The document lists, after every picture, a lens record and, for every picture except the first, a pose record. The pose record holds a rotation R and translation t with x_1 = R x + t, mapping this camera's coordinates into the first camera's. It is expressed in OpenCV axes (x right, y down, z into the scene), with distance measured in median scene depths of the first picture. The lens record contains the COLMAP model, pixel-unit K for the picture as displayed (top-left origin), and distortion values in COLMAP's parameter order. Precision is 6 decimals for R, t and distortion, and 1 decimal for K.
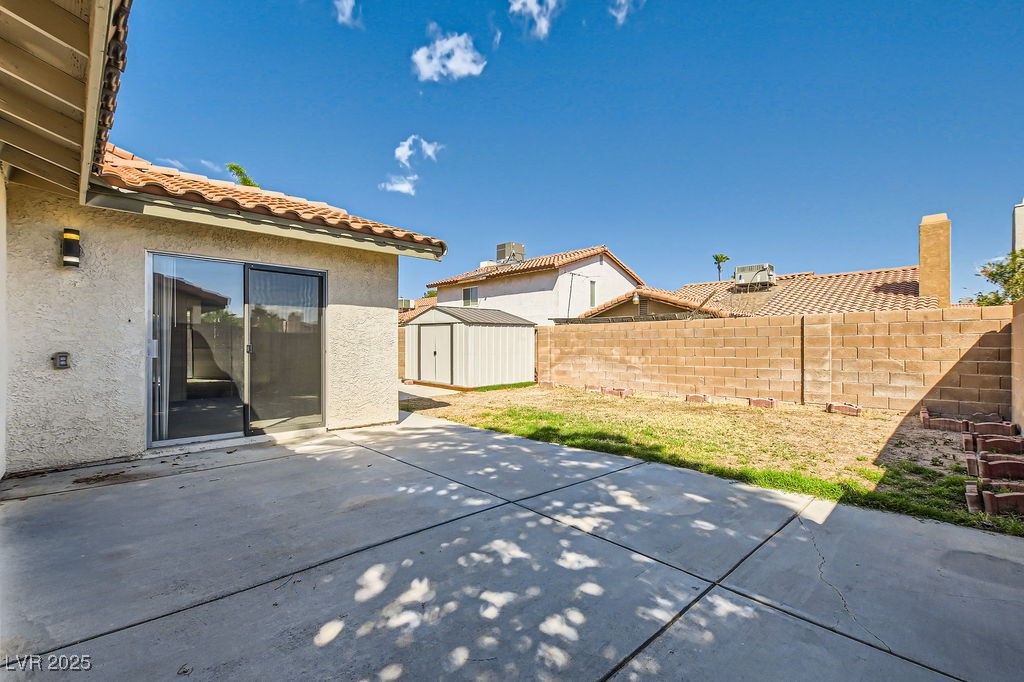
lens RADIAL K [[447.5, 0, 509.3], [0, 447.5, 343.3], [0, 0, 1]] dist [-0.004112, 0.001822]
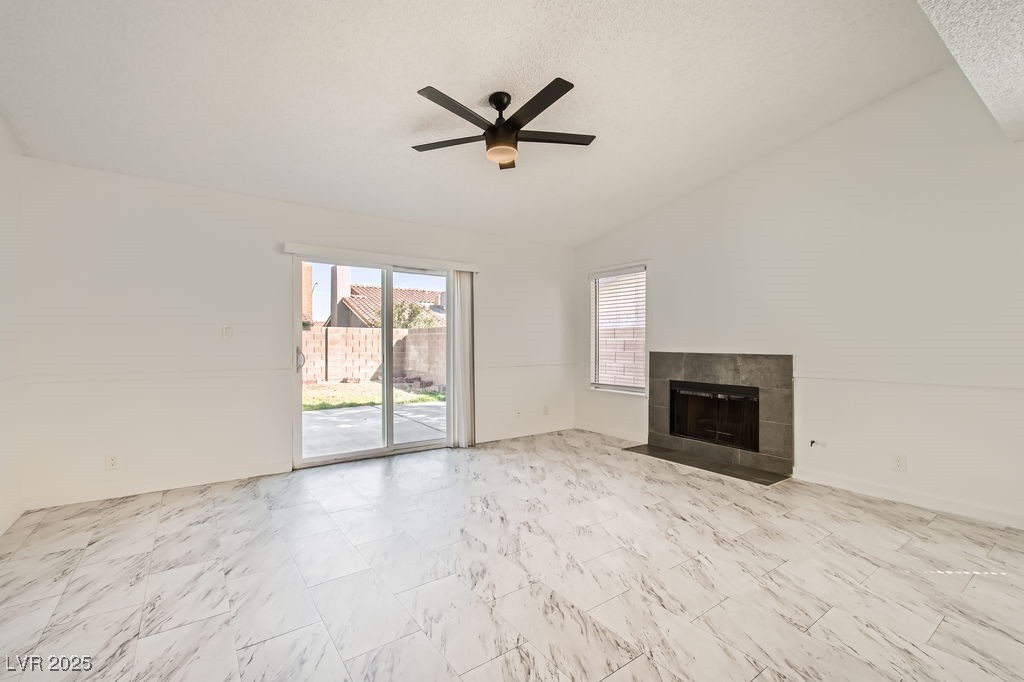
lens RADIAL K [[447.5, 0, 518.2], [0, 447.5, 341.1], [0, 0, 1]] dist [-0.004112, 0.001822]
pose [[0.149204, 0.004949, 0.988794, -0.732528], [-0.005399, 0.999977, -0.004190, -0.007221], [-0.988792, -0.004714, 0.149227, 0.030868]]
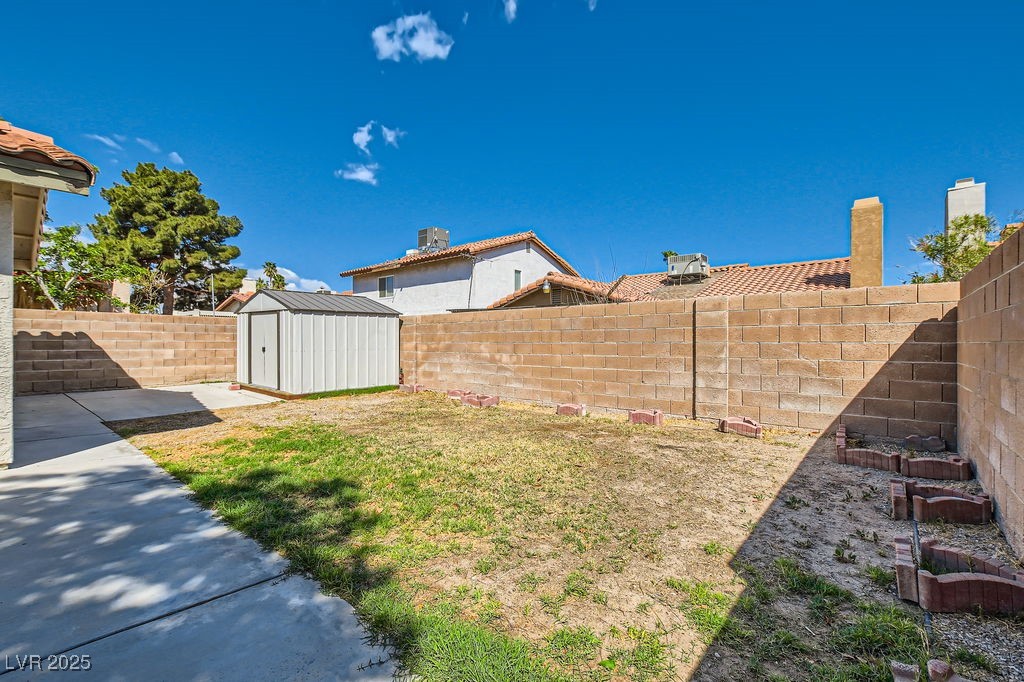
lens RADIAL K [[447.5, 0, 512.2], [0, 447.5, 342.5], [0, 0, 1]] dist [-0.004112, 0.001822]
pose [[0.996400, 0.002748, 0.084733, 0.238382], [-0.003207, 0.999981, 0.005284, 0.005203], [-0.084717, -0.005537, 0.996390, 0.232859]]
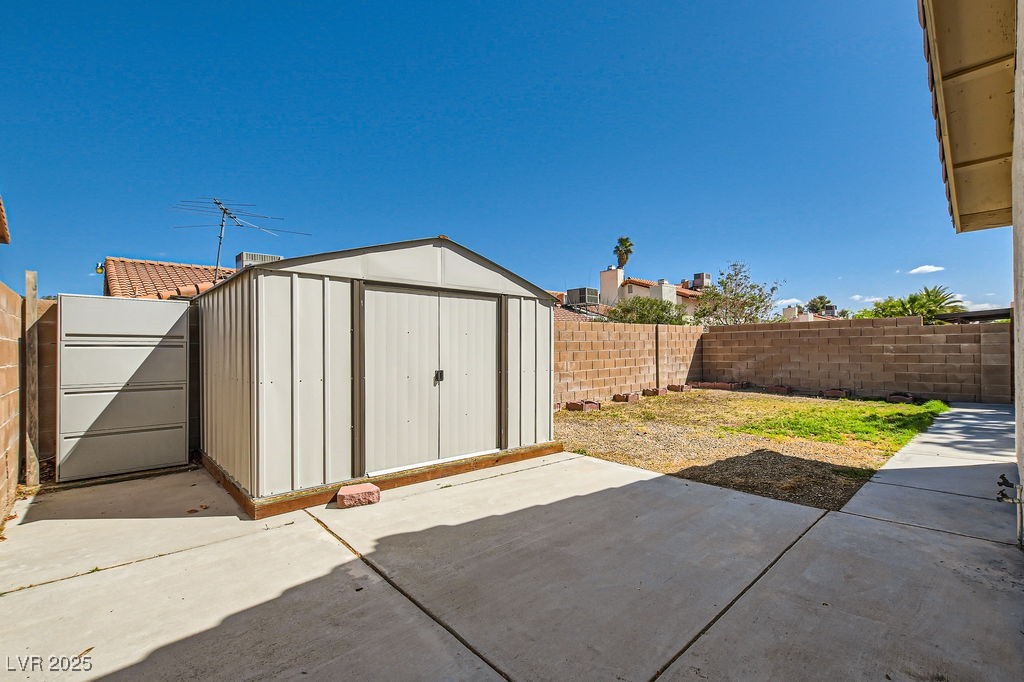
lens RADIAL K [[447.5, 0, 507.3], [0, 447.5, 342.8], [0, 0, 1]] dist [-0.004112, 0.001822]
pose [[0.063068, 0.009230, 0.997967, -0.602739], [0.010963, 0.999890, -0.009940, 0.000462], [-0.997949, 0.011567, 0.062959, 1.119919]]
